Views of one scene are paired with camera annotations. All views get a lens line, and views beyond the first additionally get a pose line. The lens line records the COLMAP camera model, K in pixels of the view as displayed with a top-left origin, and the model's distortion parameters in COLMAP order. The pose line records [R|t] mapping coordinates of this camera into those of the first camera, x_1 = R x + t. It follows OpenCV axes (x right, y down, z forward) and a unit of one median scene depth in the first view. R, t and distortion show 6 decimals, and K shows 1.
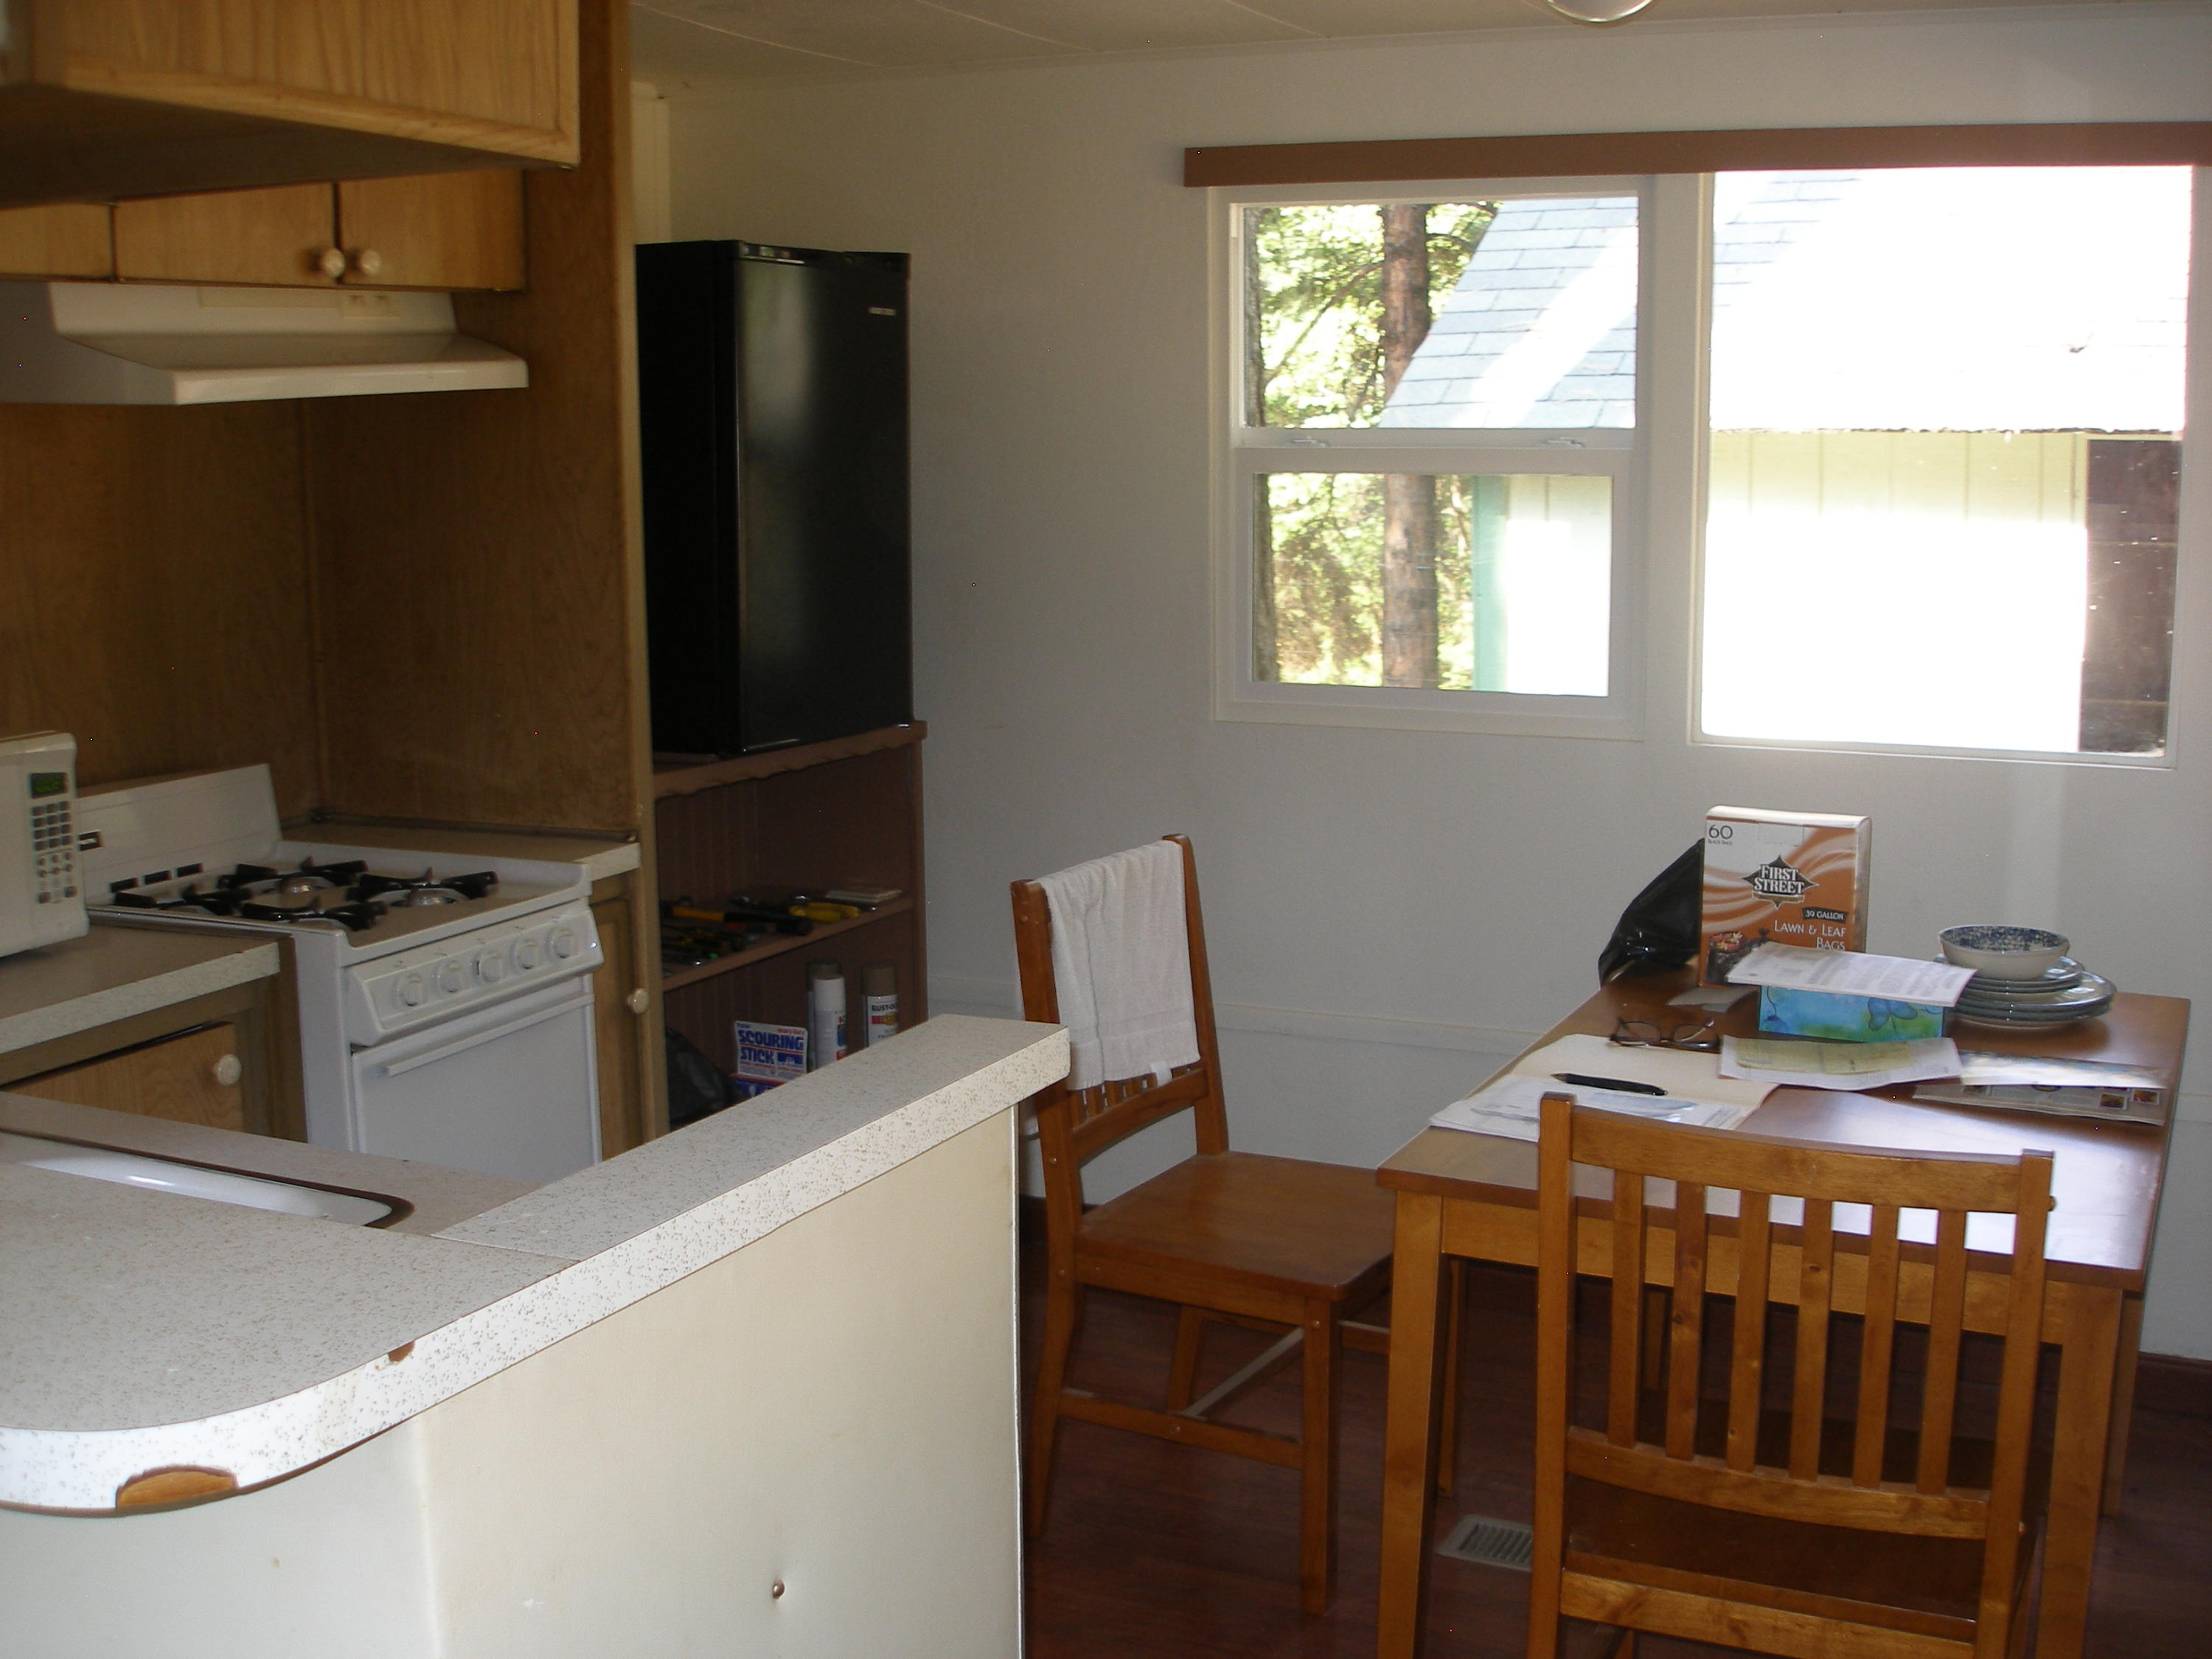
lens RADIAL K [[2480.9, 0, 1103.9], [0, 2480.9, 826.4], [0, 0, 1]] dist [-0.154144, 0.000000]
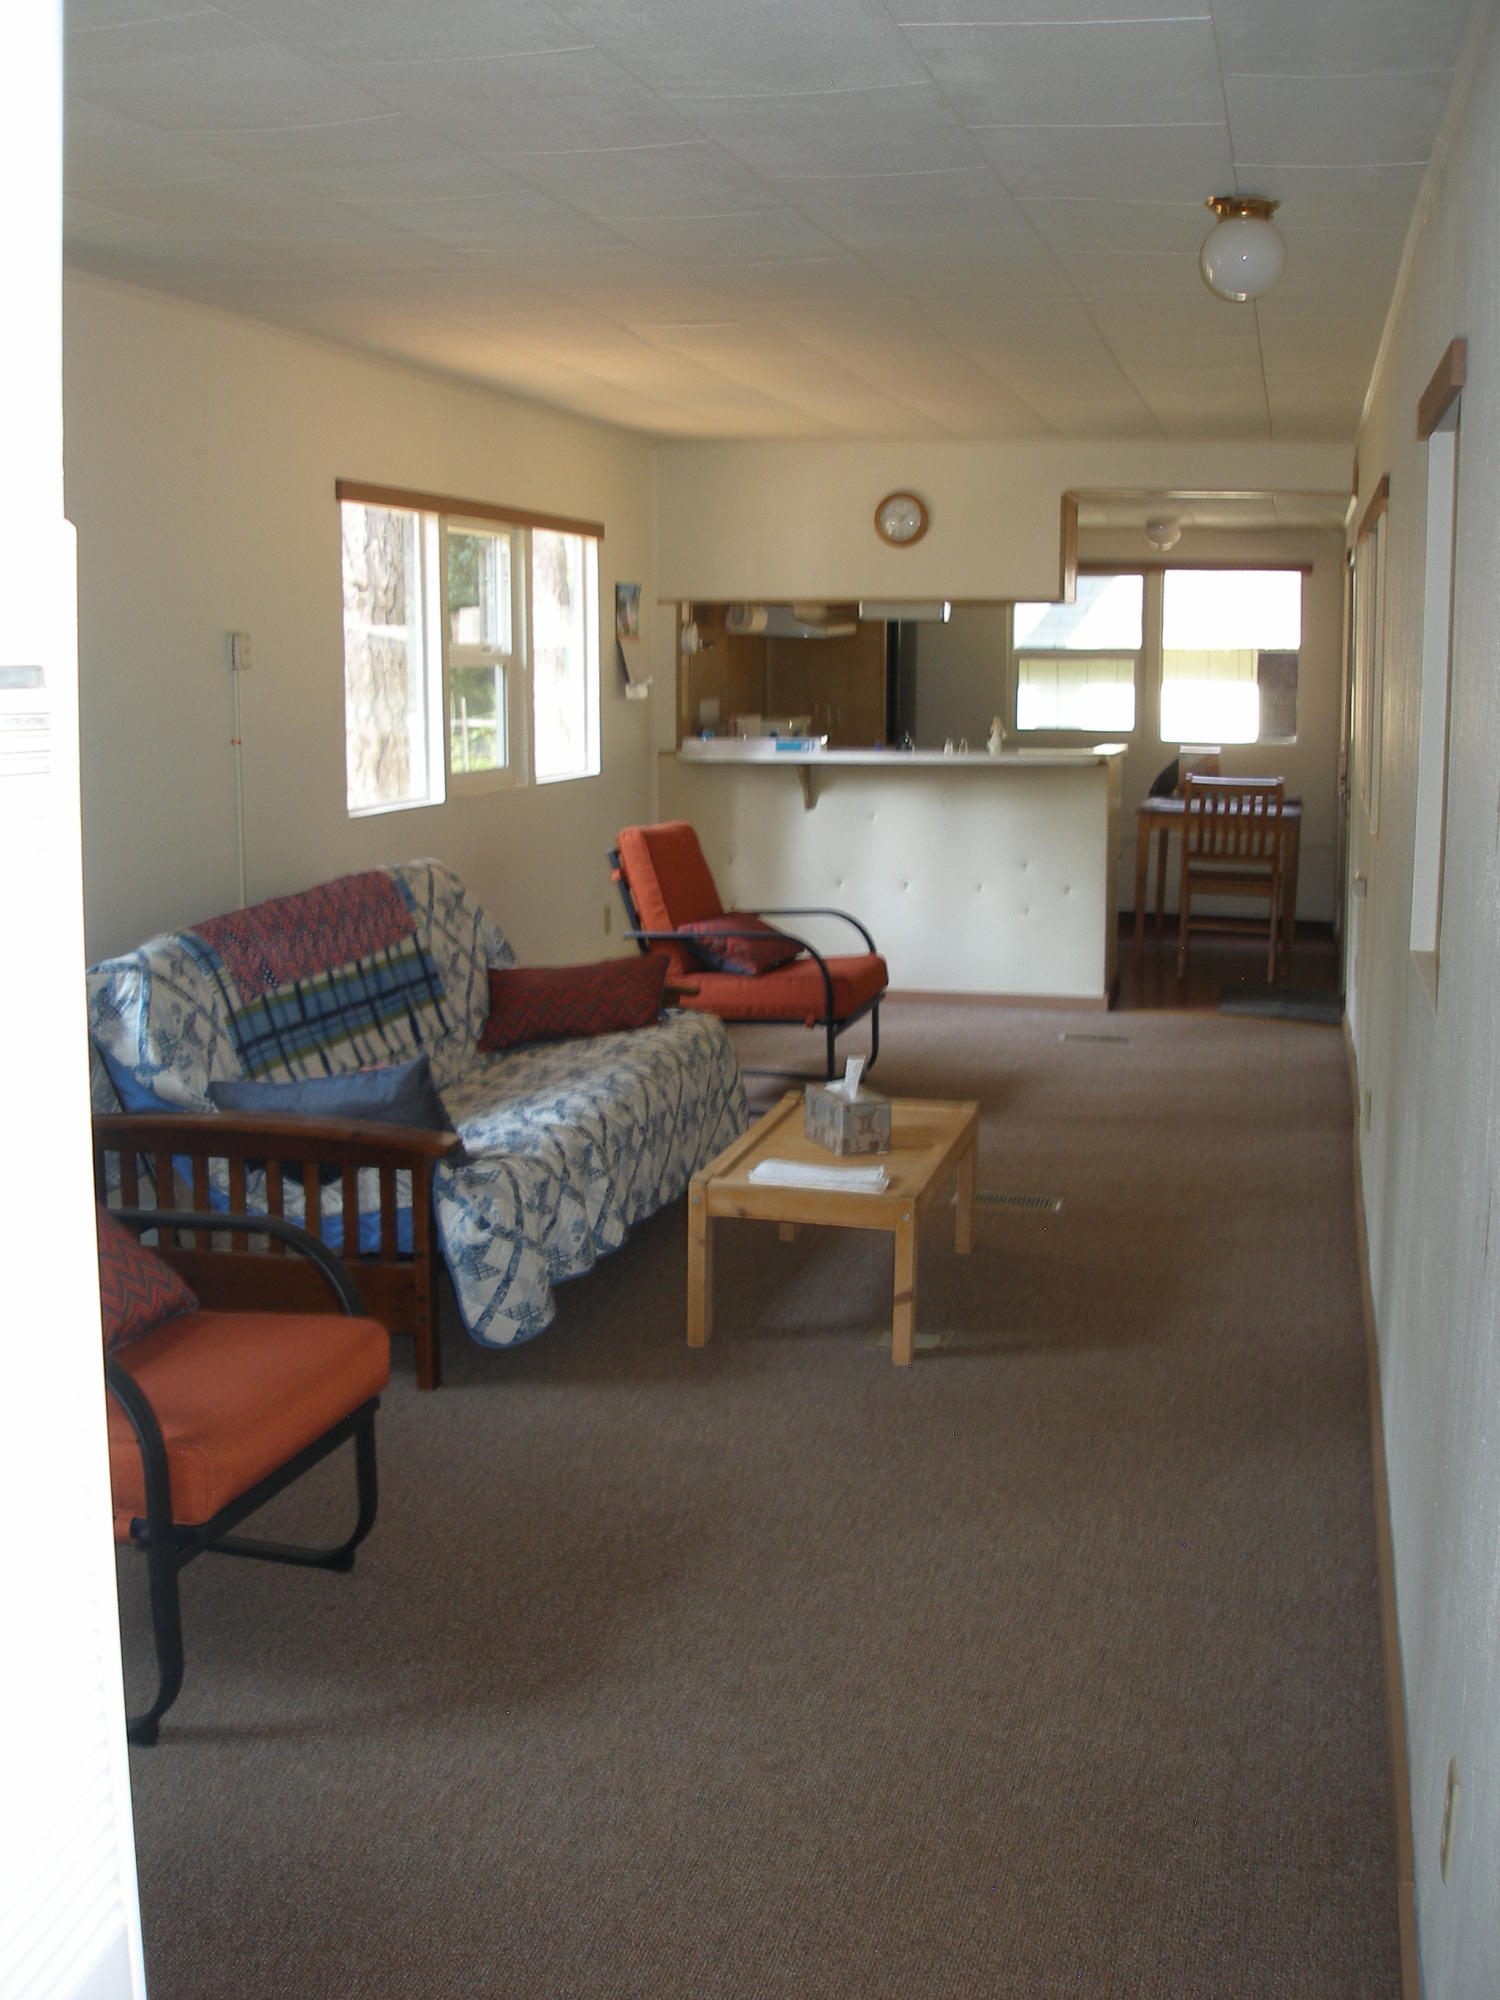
lens RADIAL K [[2243.1, 0, 741.2], [0, 2243.1, 1002.0], [0, 0, 1]] dist [-0.154144, 0.000000]
pose [[0.982885, -0.022610, 0.182825, -0.880445], [0.023309, 0.999727, -0.001672, 0.309703], [-0.182737, 0.005905, 0.983144, -1.859959]]
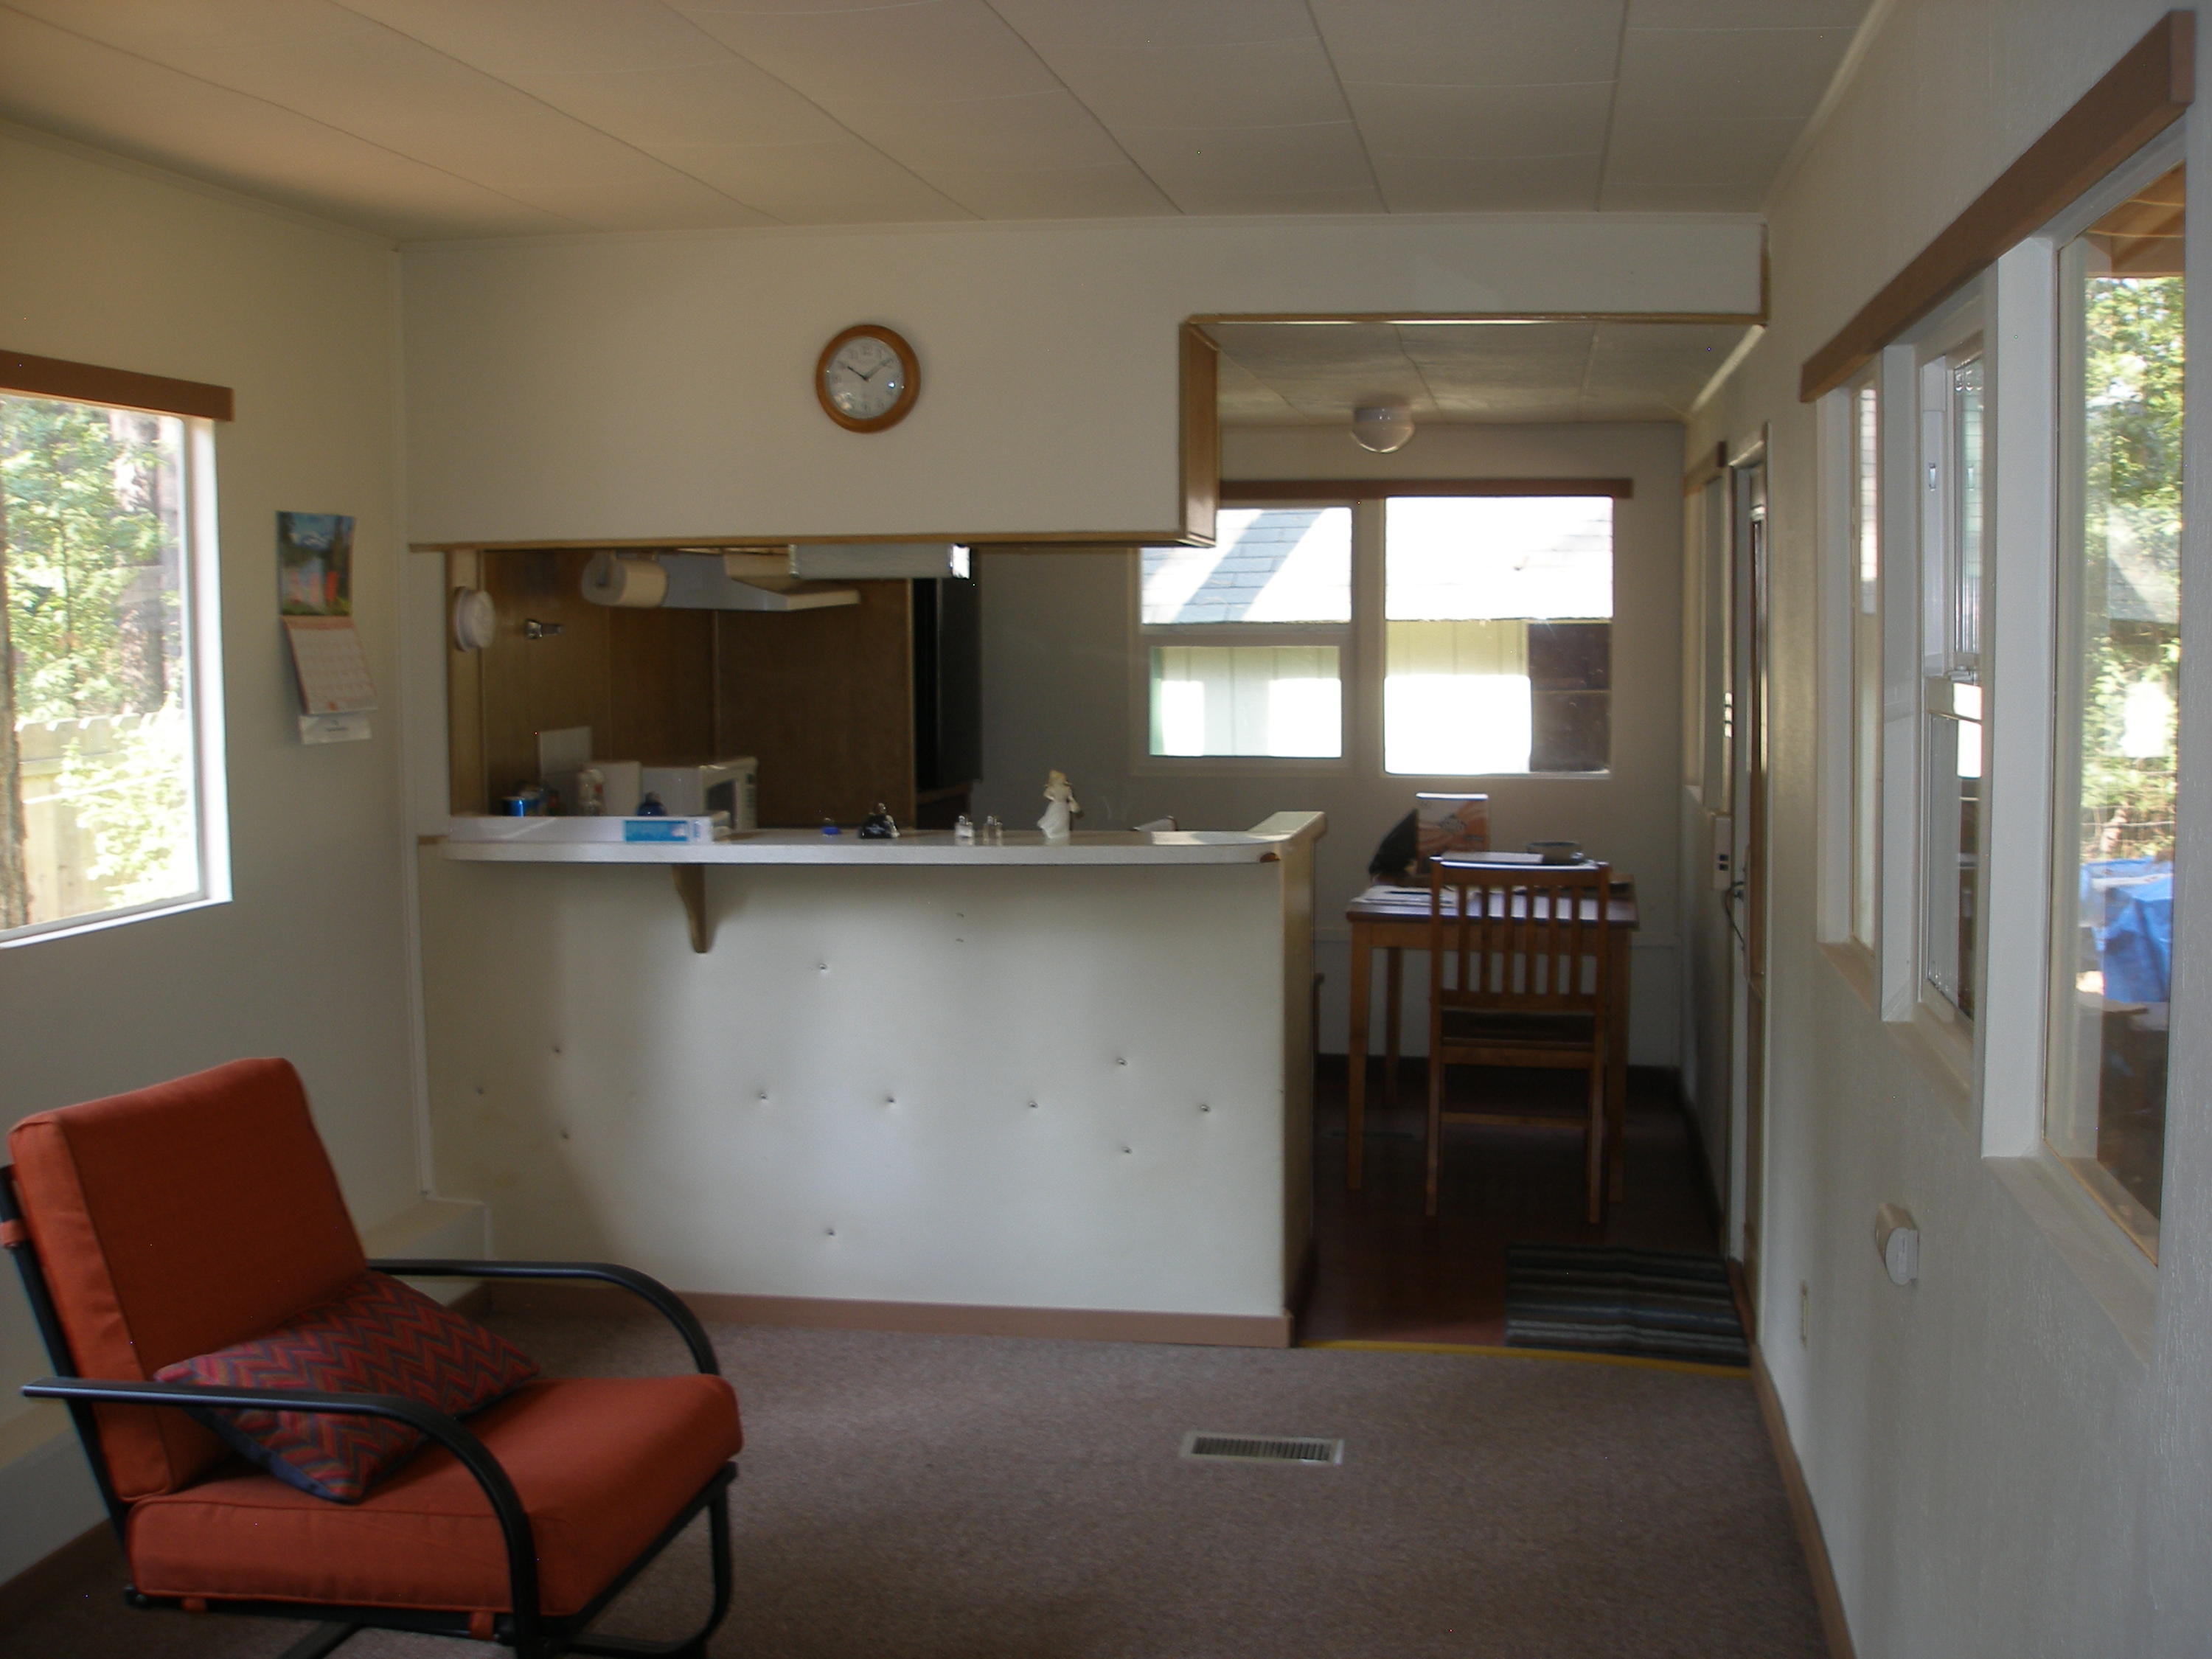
lens RADIAL K [[2480.9, 0, 1113.8], [0, 2480.9, 834.1], [0, 0, 1]] dist [-0.154144, 0.000000]
pose [[0.966176, -0.021654, 0.256975, -0.514076], [0.040713, 0.996780, -0.069081, 0.149046], [-0.254651, 0.077206, 0.963946, -0.930853]]
